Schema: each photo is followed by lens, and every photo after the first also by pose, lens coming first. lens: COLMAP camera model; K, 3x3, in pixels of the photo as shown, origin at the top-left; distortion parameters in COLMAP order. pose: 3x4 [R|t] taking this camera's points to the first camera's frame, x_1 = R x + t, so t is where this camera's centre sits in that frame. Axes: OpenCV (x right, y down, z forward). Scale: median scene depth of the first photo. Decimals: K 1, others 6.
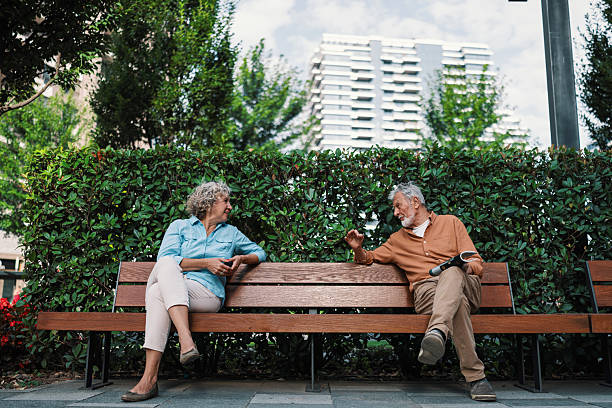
lens RADIAL K [[588.0, 0, 306.0], [0, 588.0, 204.0], [0, 0, 1]] dist [0.000978, -0.017588]
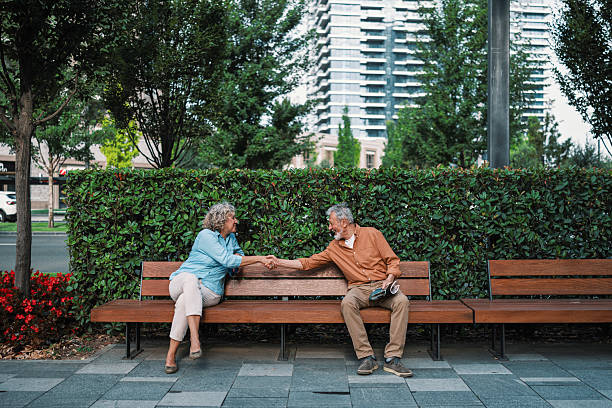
lens RADIAL K [[614.4, 0, 306.0], [0, 614.4, 204.0], [0, 0, 1]] dist [0.004218, -0.026279]
pose [[0.999897, -0.007231, -0.012421, 0.072573], [0.009396, 0.982845, 0.184195, -0.269494], [0.010876, -0.184293, 0.982811, -0.335068]]
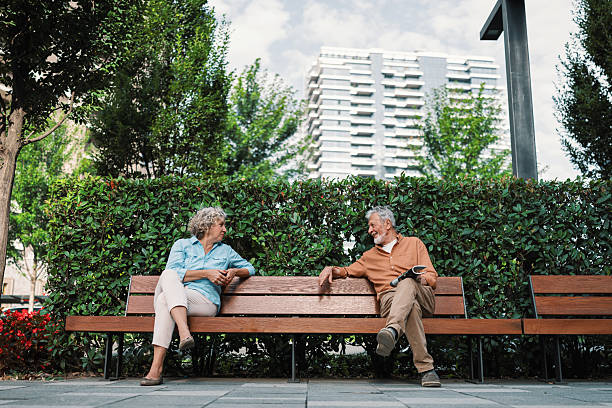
lens RADIAL K [[623.3, 0, 299.1], [0, 623.3, 205.4], [0, 0, 1]] dist [0.006418, -0.015523]
pose [[0.999974, 0.000294, -0.007272, 0.025628], [-0.000518, 0.999525, -0.030824, -0.003425], [0.007260, 0.030827, 0.999498, -0.226496]]
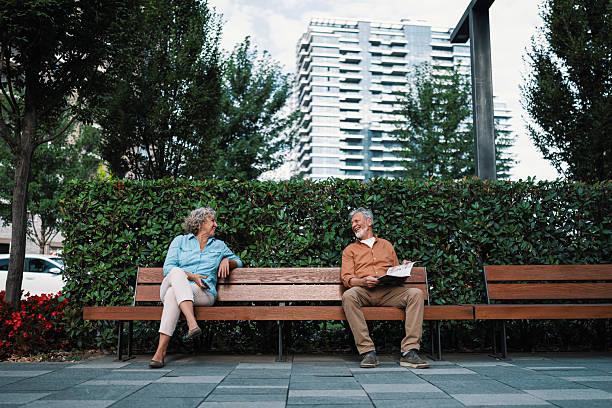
lens RADIAL K [[588.0, 0, 306.0], [0, 588.0, 204.0], [0, 0, 1]] dist [0.000978, -0.017588]
pose [[0.999823, -0.003207, 0.018560, 0.038637], [0.002596, 0.999457, 0.032840, -0.083700], [-0.018655, -0.032786, 0.999288, -0.316978]]
